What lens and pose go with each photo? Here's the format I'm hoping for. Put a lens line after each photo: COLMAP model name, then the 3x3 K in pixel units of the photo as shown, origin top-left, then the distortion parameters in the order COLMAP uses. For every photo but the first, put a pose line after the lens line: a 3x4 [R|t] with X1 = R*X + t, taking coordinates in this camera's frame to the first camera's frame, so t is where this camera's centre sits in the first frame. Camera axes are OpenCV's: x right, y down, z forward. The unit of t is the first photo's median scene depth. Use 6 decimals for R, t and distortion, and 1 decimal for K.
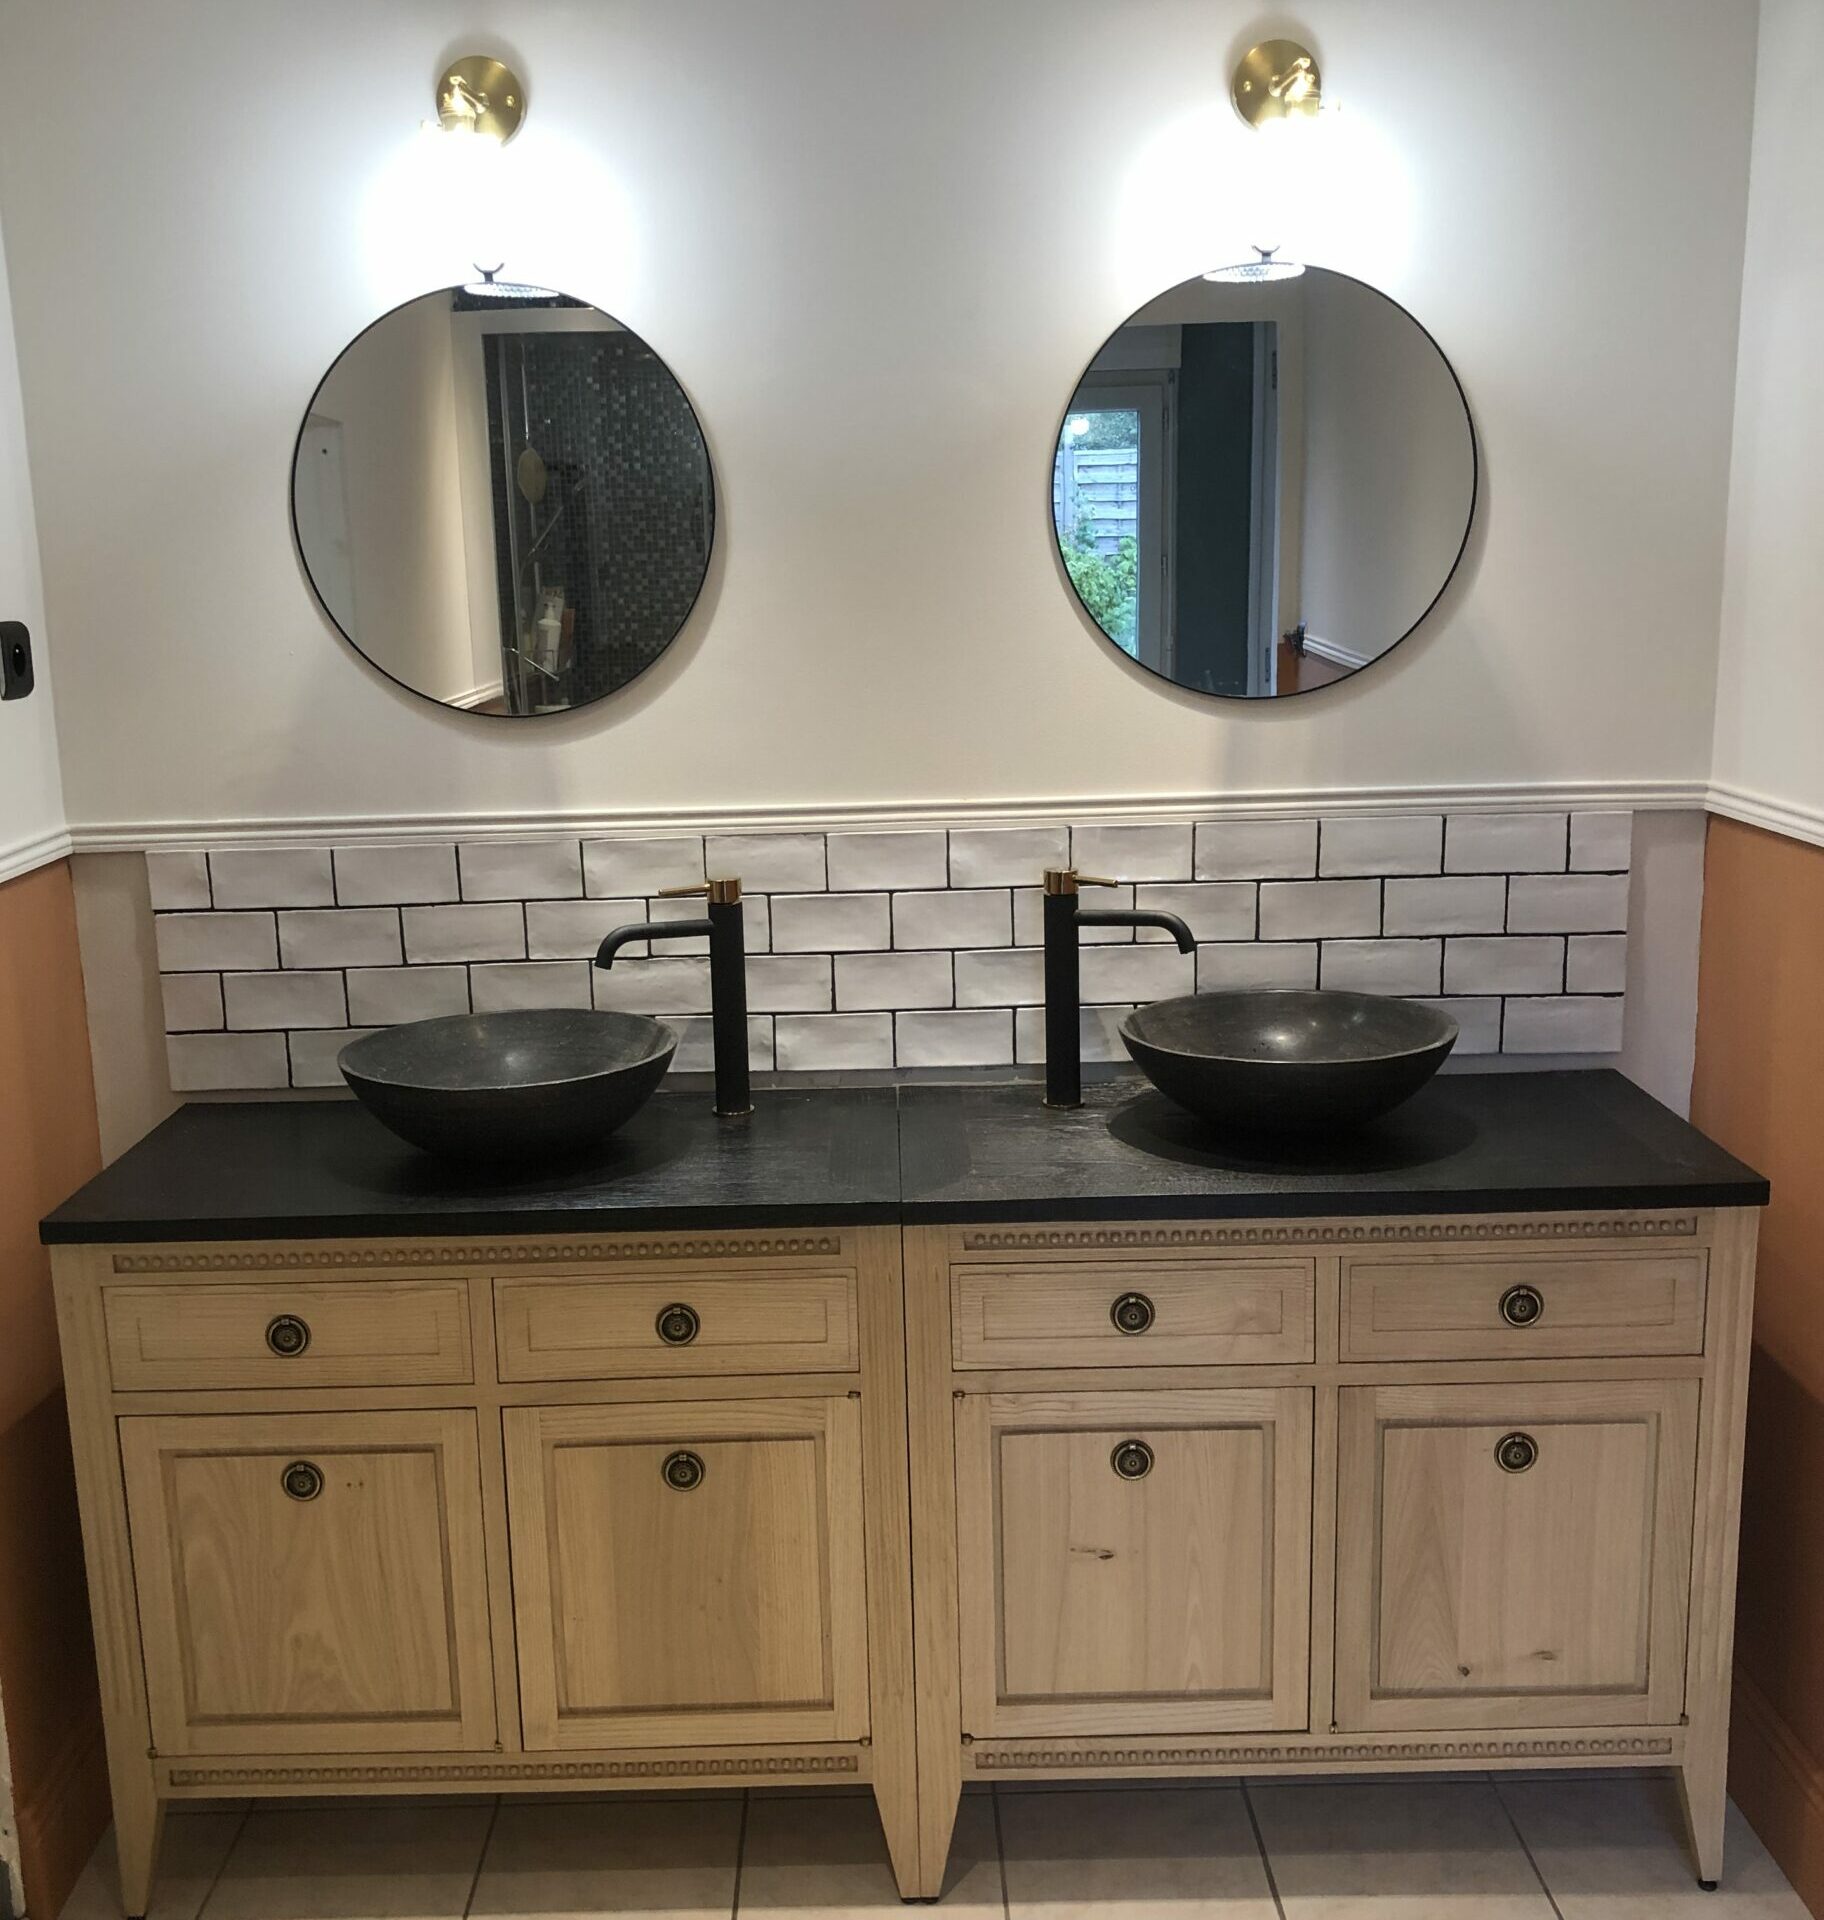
lens RADIAL K [[1992.1, 0, 911.3], [0, 1992.1, 978.4], [0, 0, 1]] dist [0.057368, 0.000000]
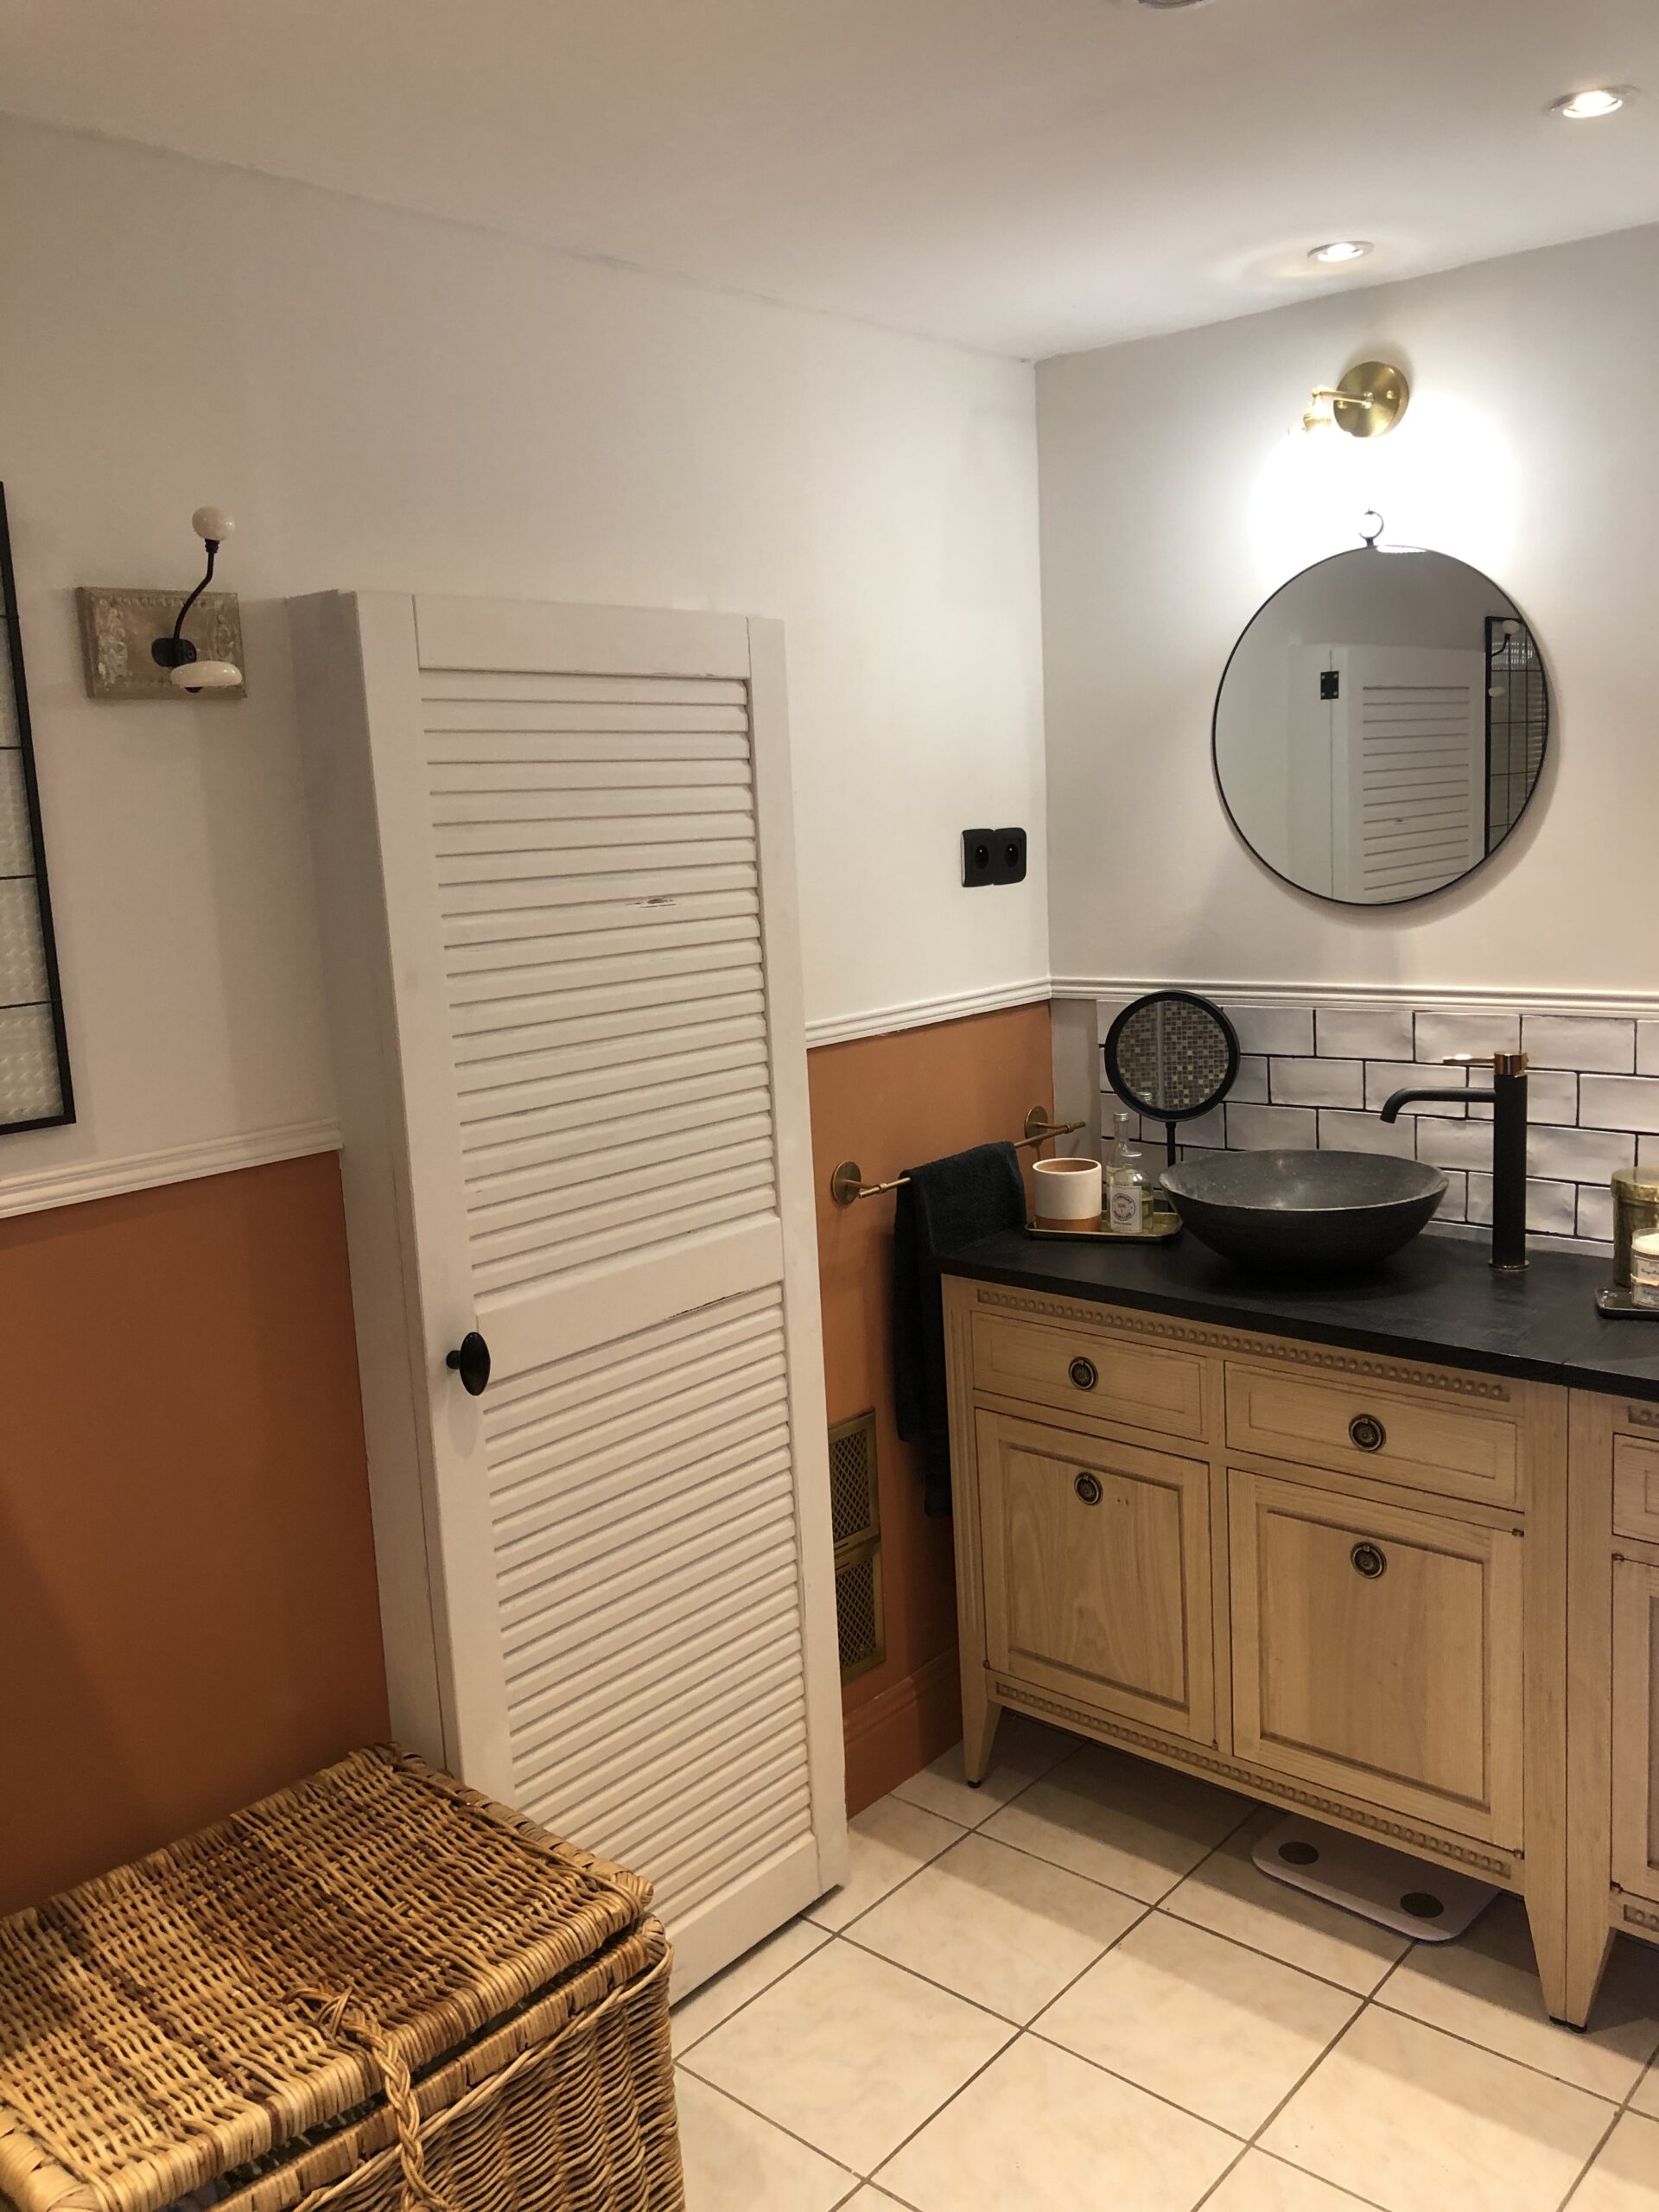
lens RADIAL K [[1832.7, 0, 831.4], [0, 1832.7, 1092.0], [0, 0, 1]] dist [-0.013301, 0.010106]
pose [[0.742473, 0.092811, -0.663415, 0.322620], [-0.106792, 0.994089, 0.019554, -0.008893], [0.661308, 0.056329, 0.747996, -0.005018]]
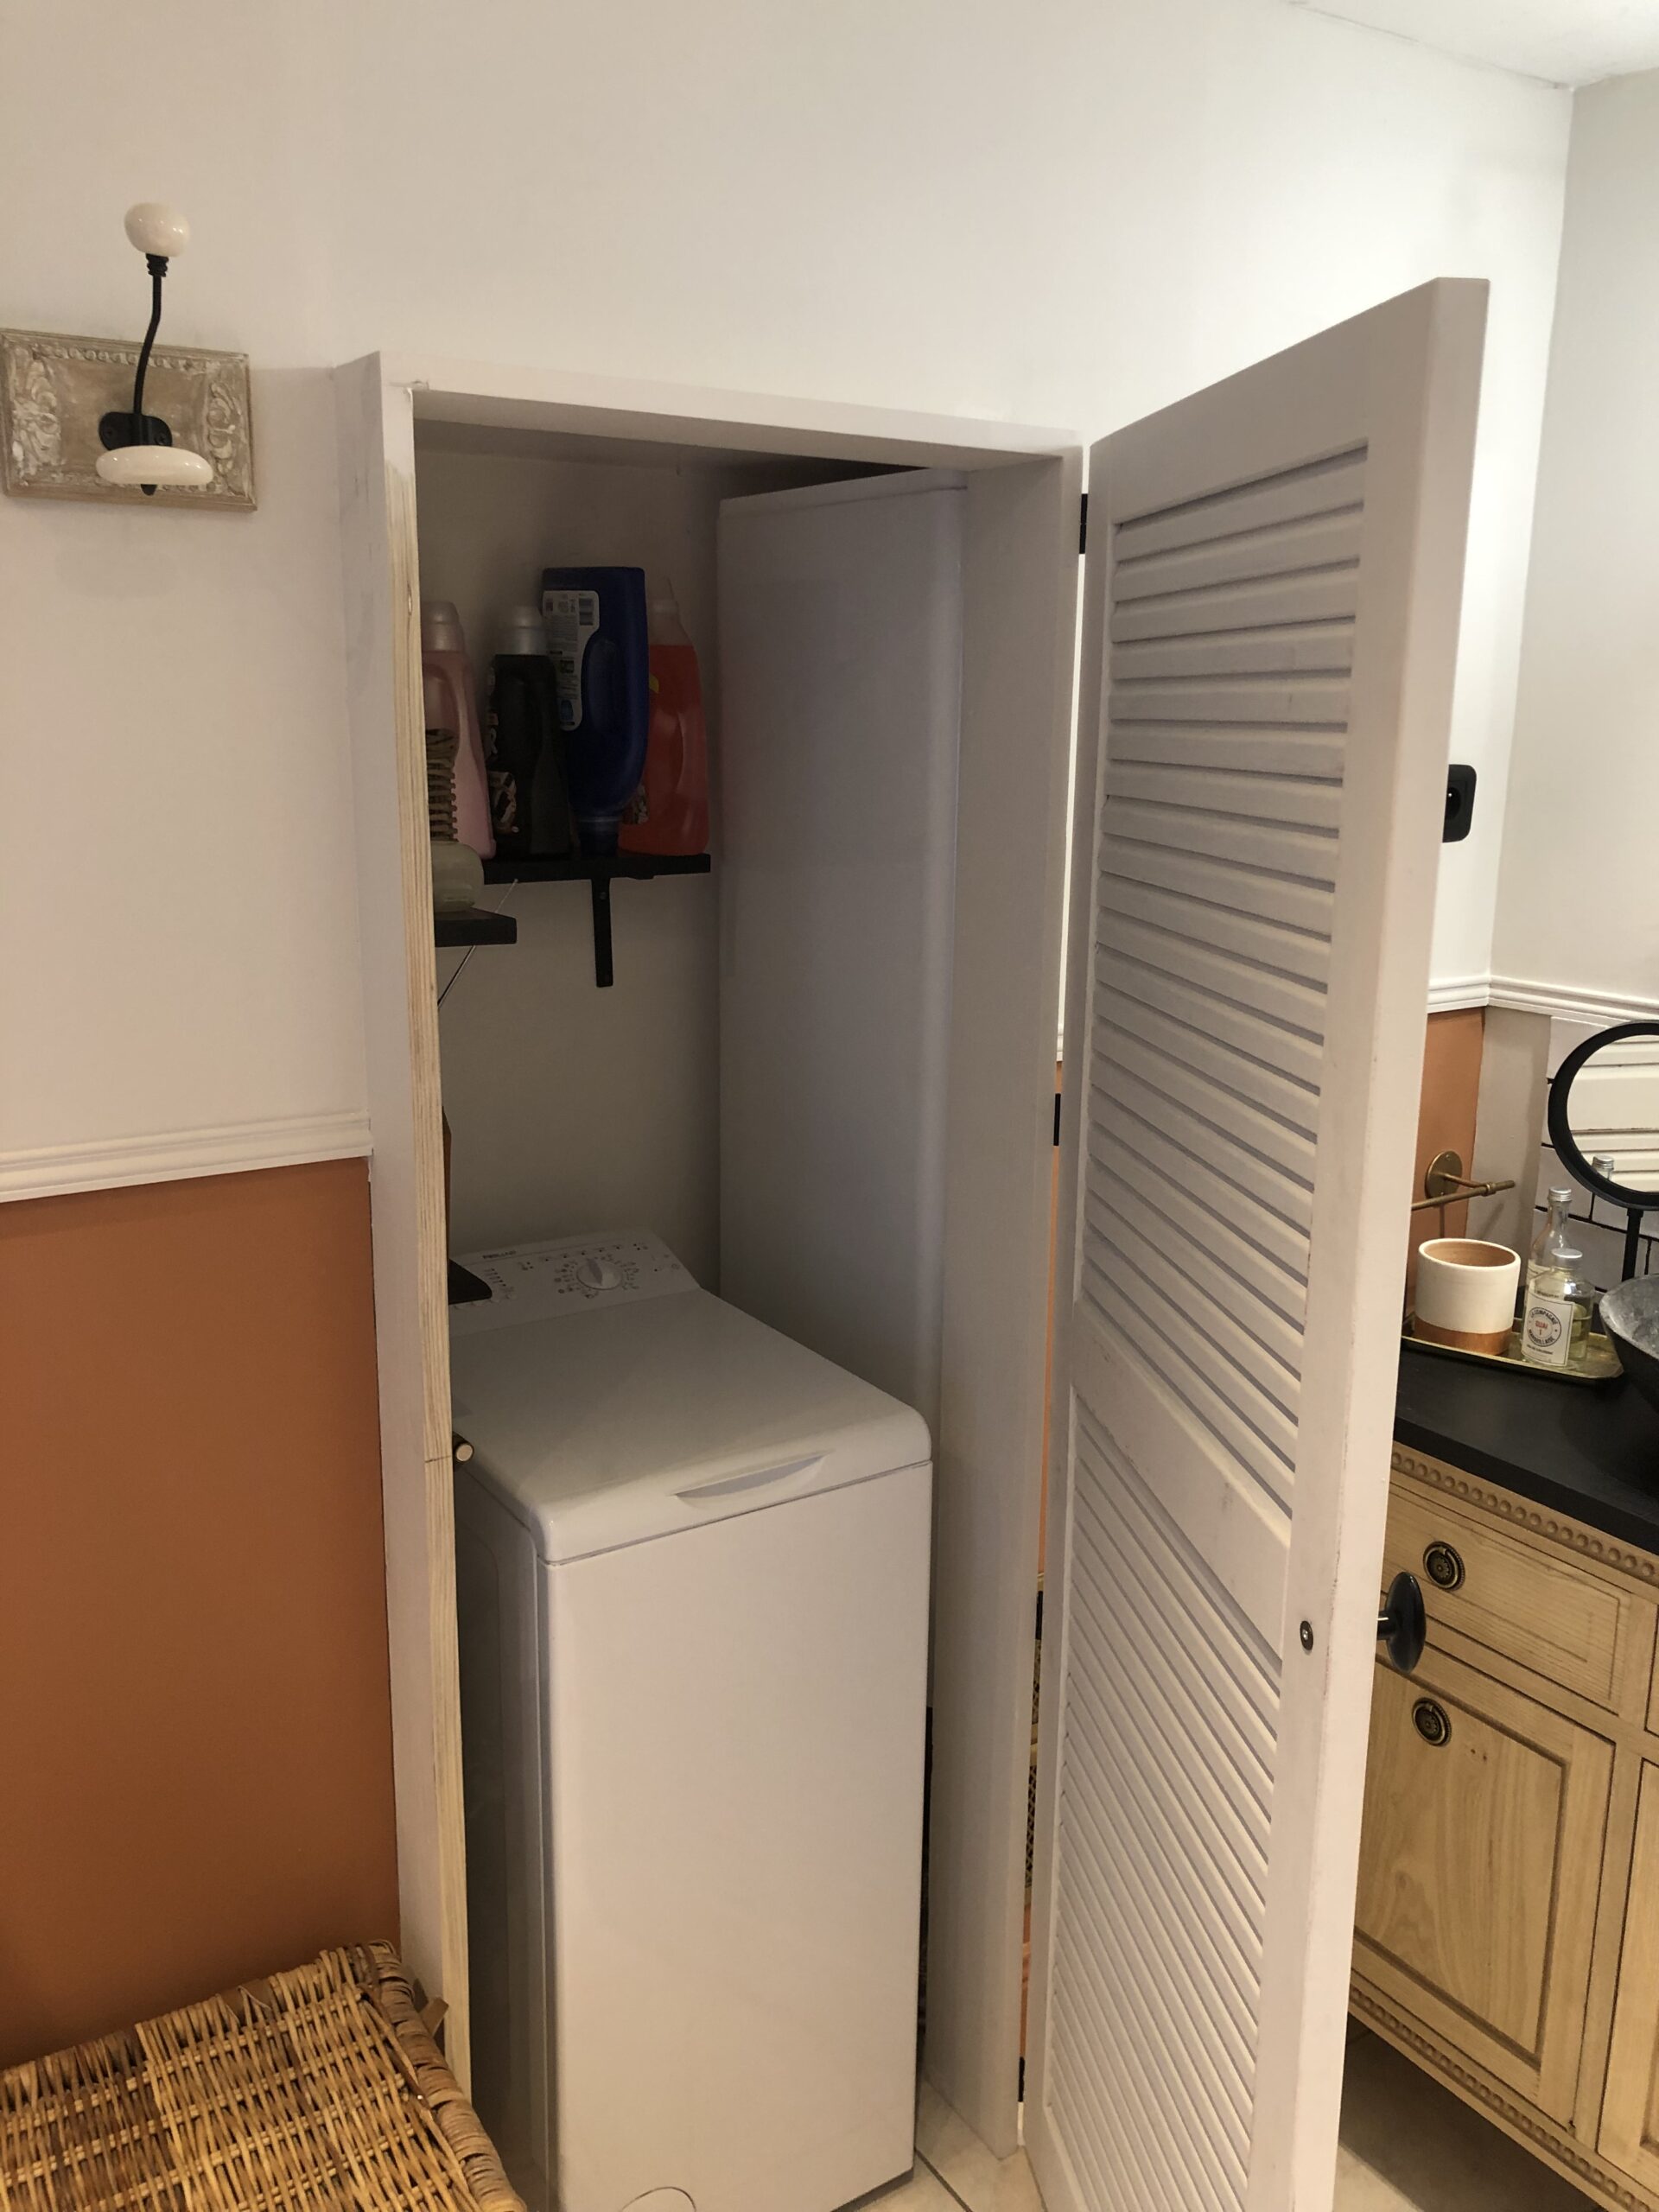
lens RADIAL K [[1832.7, 0, 830.3], [0, 1832.7, 1095.4], [0, 0, 1]] dist [-0.013301, 0.010106]
pose [[0.534796, 0.210889, -0.818242, 0.164063], [-0.201460, 0.972252, 0.118910, -0.067602], [0.820614, 0.101250, 0.562442, 0.273258]]
